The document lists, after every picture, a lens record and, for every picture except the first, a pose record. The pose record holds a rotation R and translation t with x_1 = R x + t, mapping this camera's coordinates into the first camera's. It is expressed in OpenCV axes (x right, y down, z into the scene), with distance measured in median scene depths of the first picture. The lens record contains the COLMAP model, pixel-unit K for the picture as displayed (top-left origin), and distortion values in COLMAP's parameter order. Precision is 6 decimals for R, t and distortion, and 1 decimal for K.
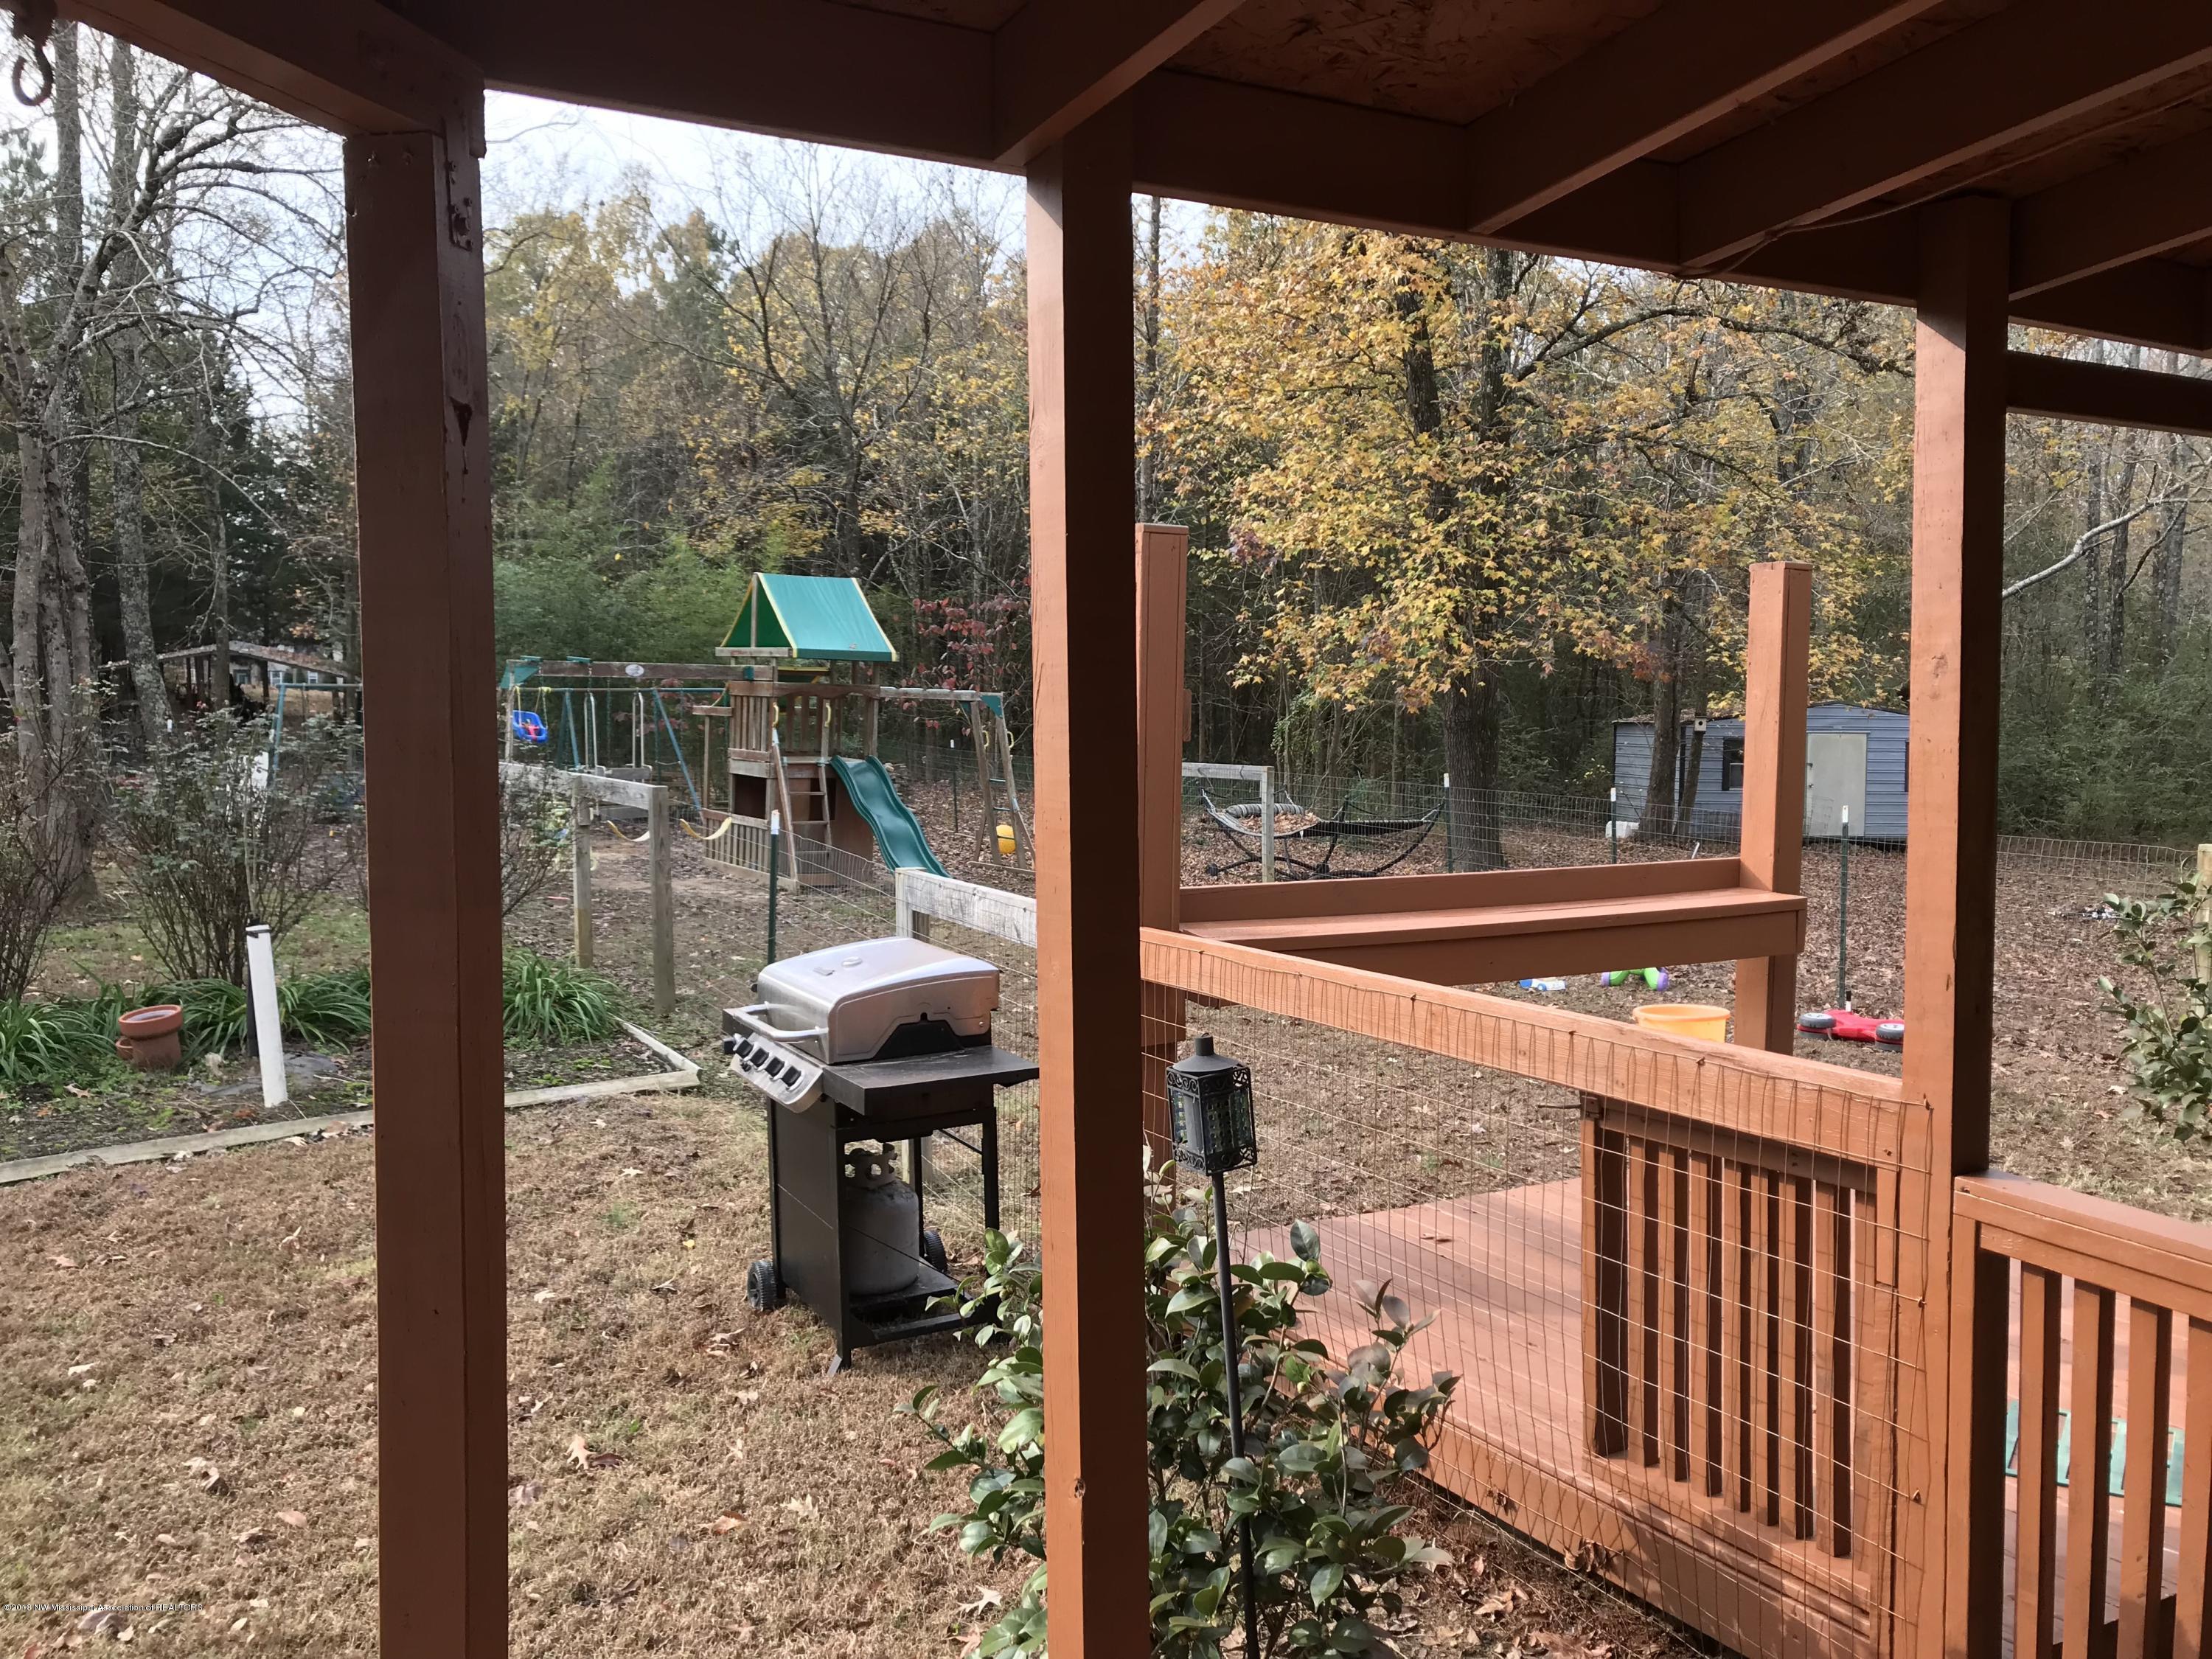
lens RADIAL K [[1804.2, 0, 1106.0], [0, 1804.2, 829.5], [0, 0, 1]] dist [-0.002772, -0.000594]
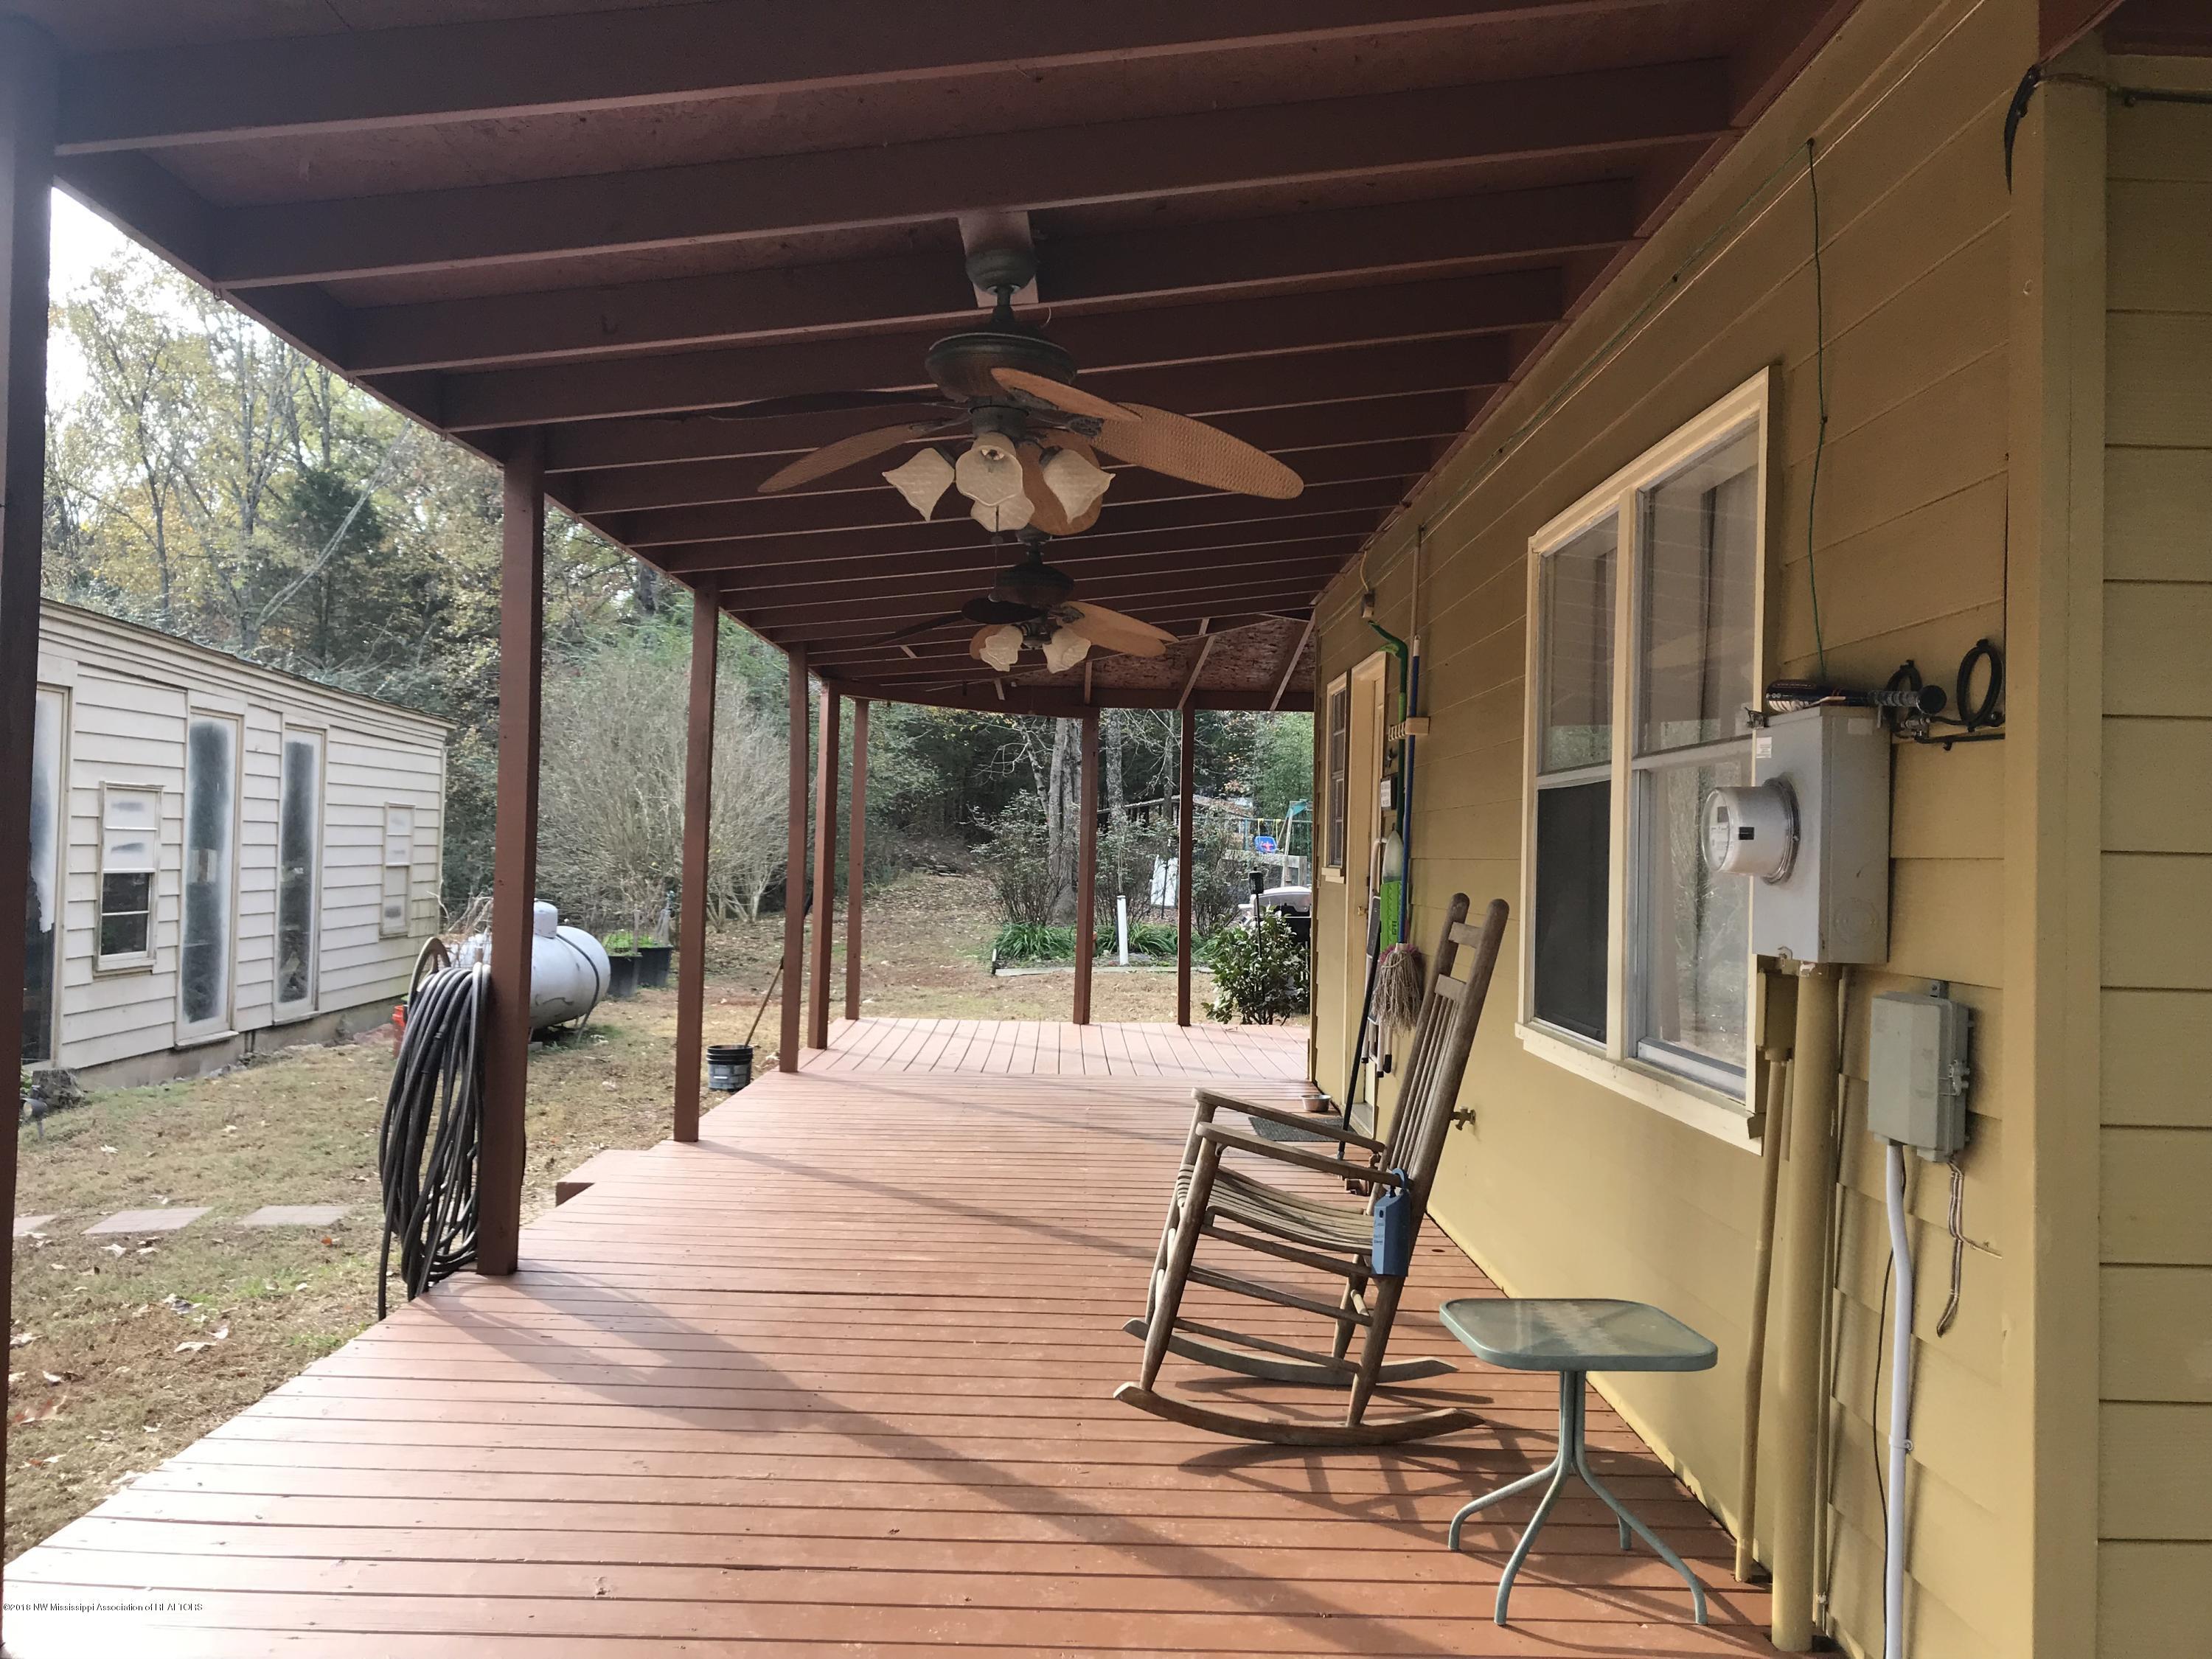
lens RADIAL K [[1804.2, 0, 1106.0], [0, 1804.2, 829.5], [0, 0, 1]] dist [-0.002772, -0.000594]
pose [[0.875591, 0.041927, -0.481231, 0.111015], [-0.086642, 0.993701, -0.071068, 0.020498], [0.475220, 0.103921, 0.873708, -0.191100]]
